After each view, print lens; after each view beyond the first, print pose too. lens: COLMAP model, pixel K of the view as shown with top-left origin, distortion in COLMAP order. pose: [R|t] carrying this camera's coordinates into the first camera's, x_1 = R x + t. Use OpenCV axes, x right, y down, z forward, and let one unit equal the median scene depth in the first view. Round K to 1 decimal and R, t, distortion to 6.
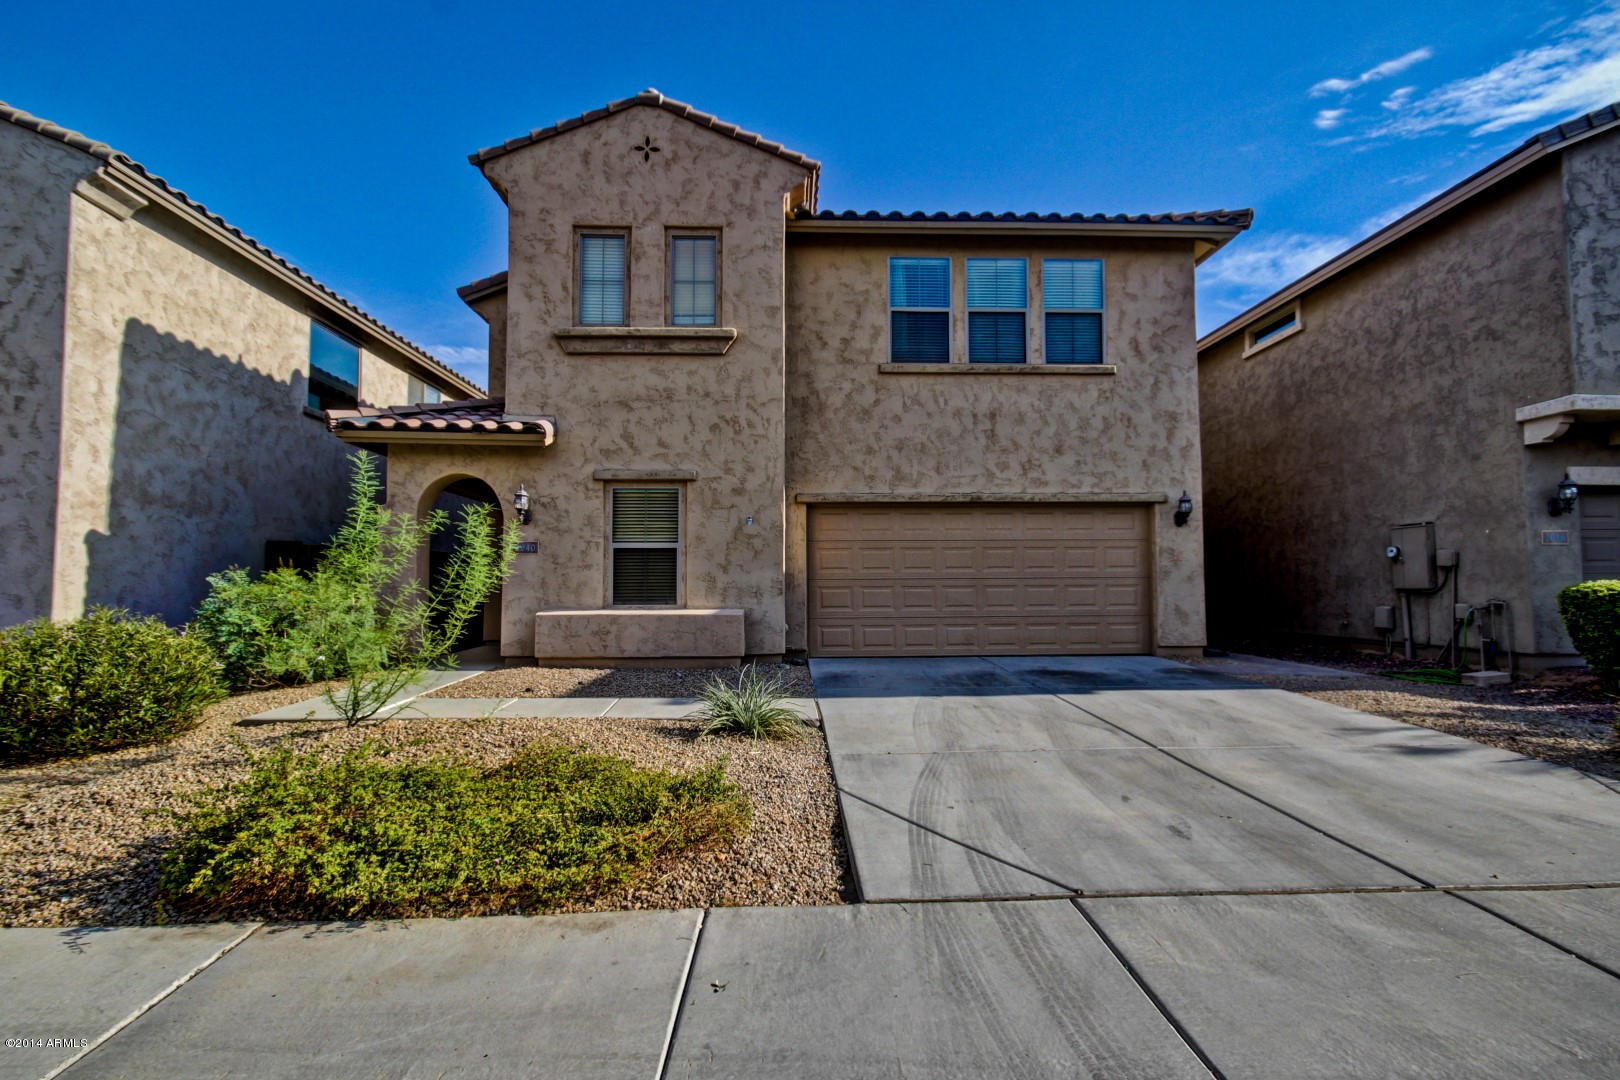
lens RADIAL K [[738.6, 0, 814.4], [0, 738.6, 551.0], [0, 0, 1]] dist [0.028753, -0.011602]
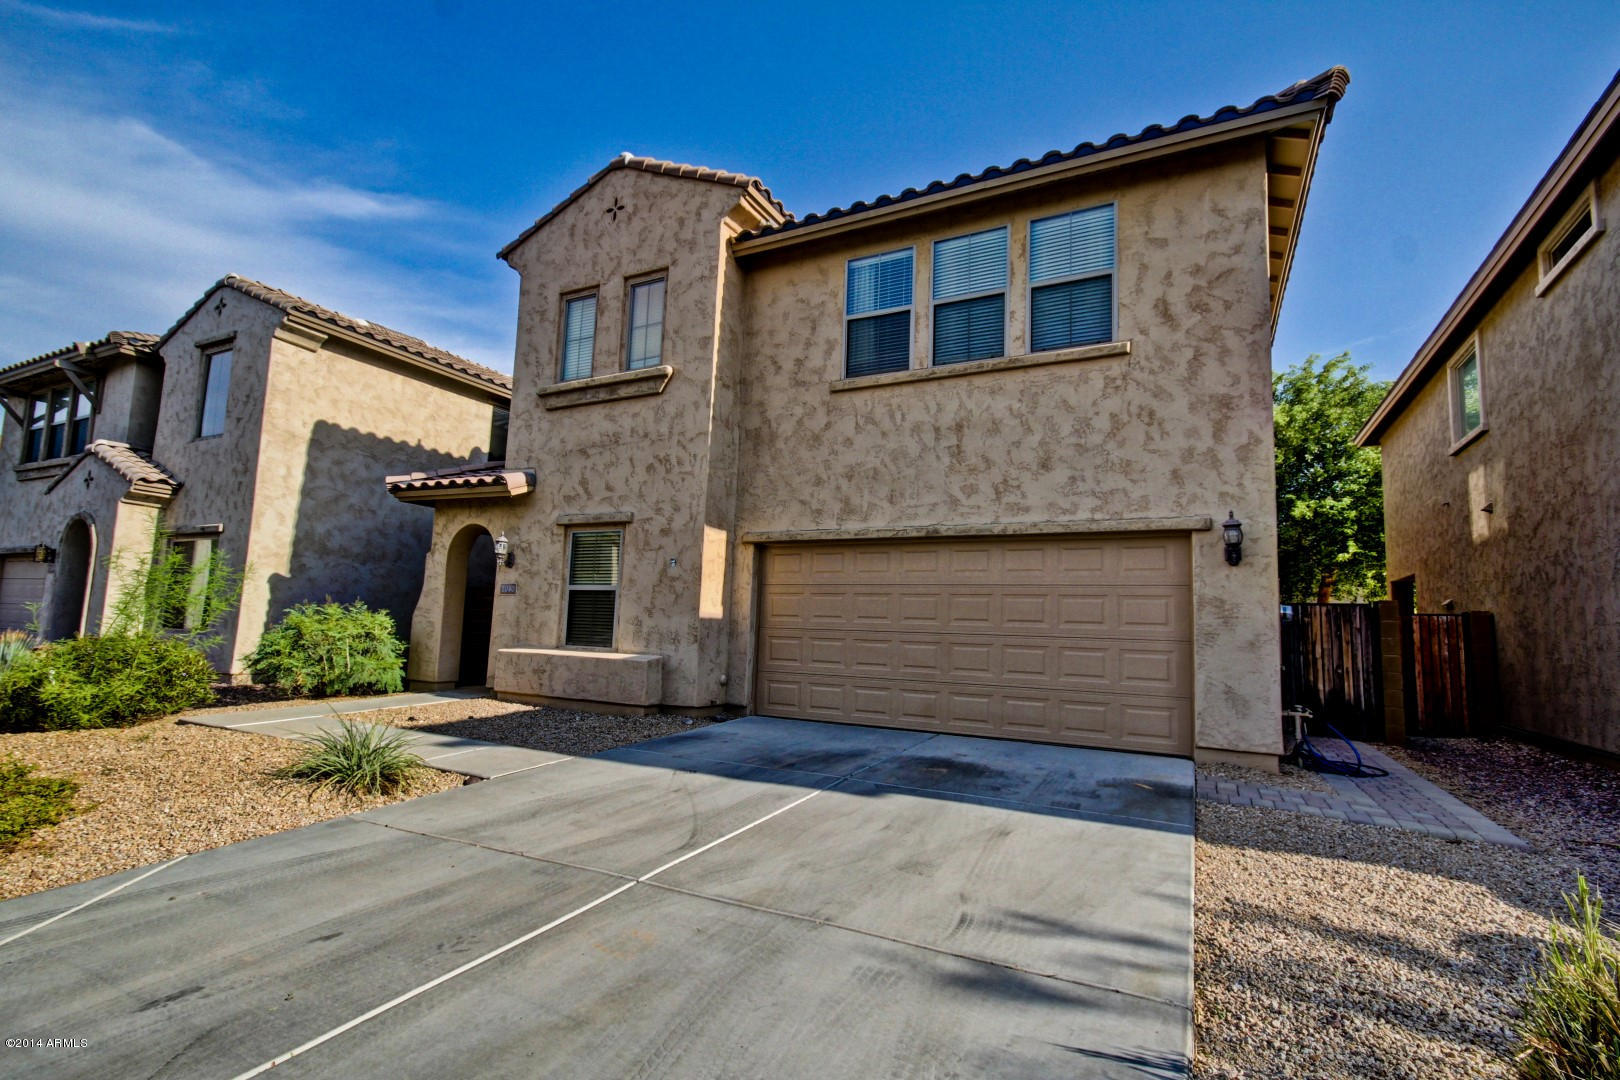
lens RADIAL K [[738.6, 0, 814.4], [0, 738.6, 551.0], [0, 0, 1]] dist [0.028753, -0.011602]
pose [[0.869556, -0.017327, -0.493531, 0.527136], [-0.014986, 0.997998, -0.061442, 0.000165], [0.493608, 0.060823, 0.867555, 0.259926]]
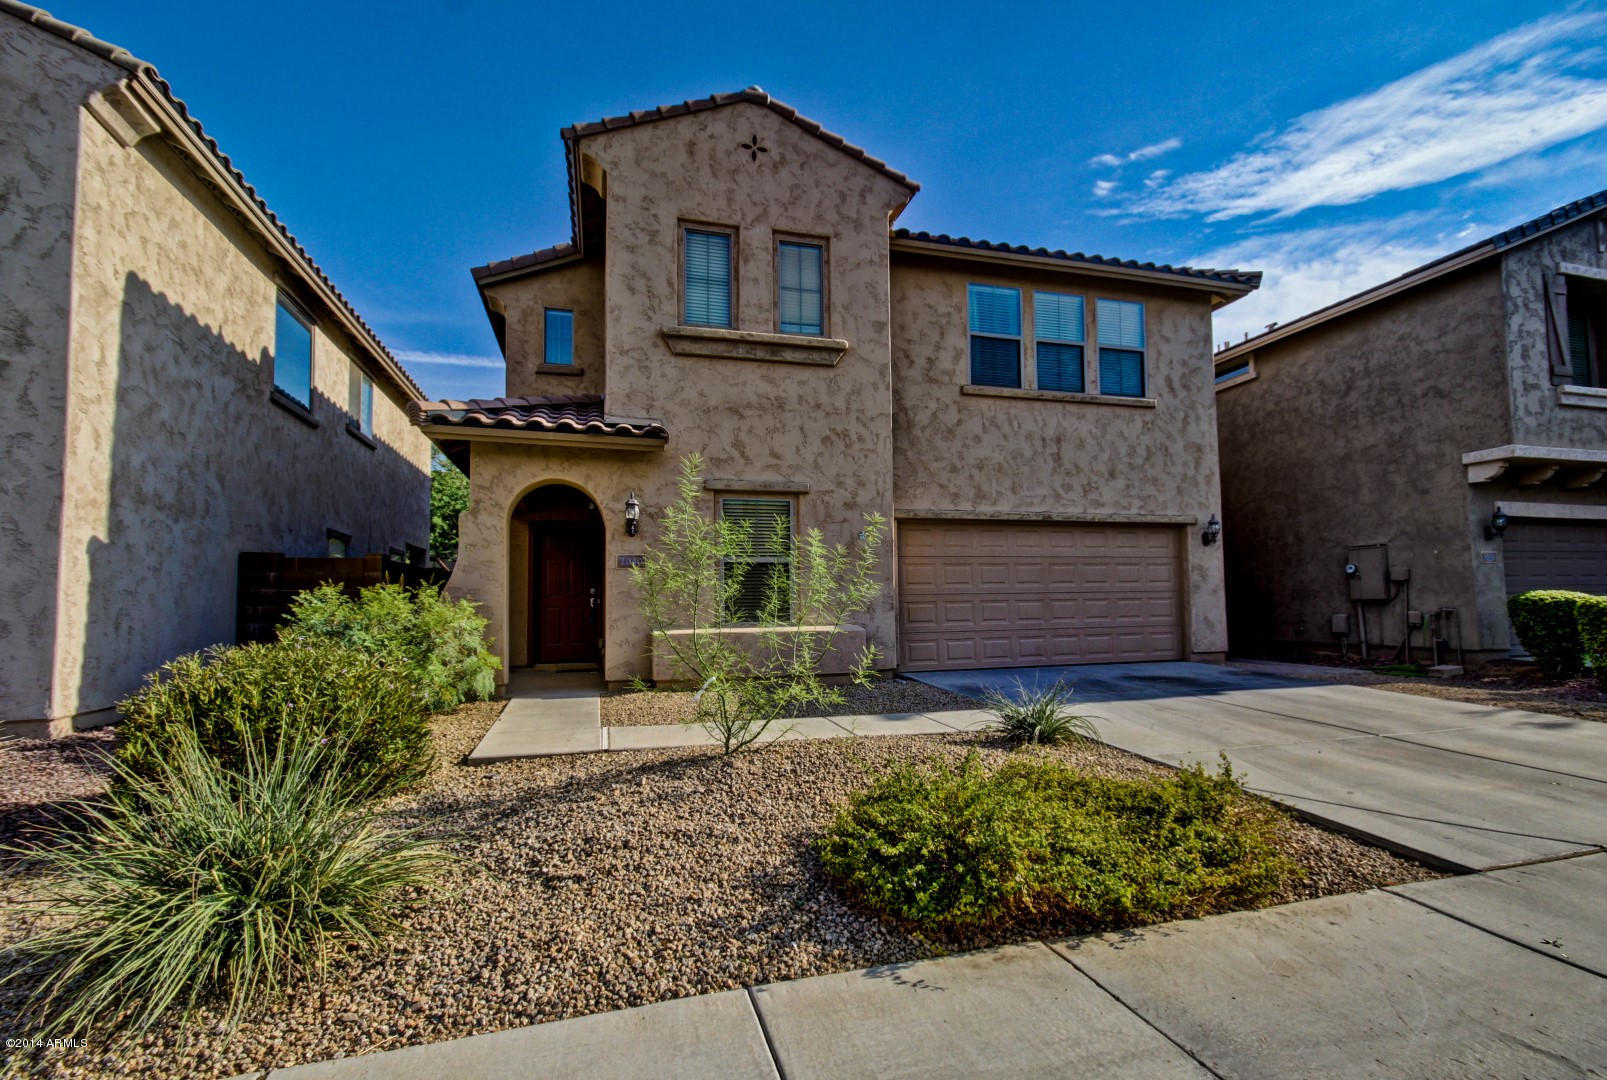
lens RADIAL K [[752.0, 0, 825.3], [0, 752.0, 560.6], [0, 0, 1]] dist [0.027729, -0.011116]
pose [[0.968731, 0.005040, 0.248062, -0.376128], [-0.002155, 0.999927, -0.011901, 0.004862], [-0.248104, 0.010995, 0.968671, 0.034713]]
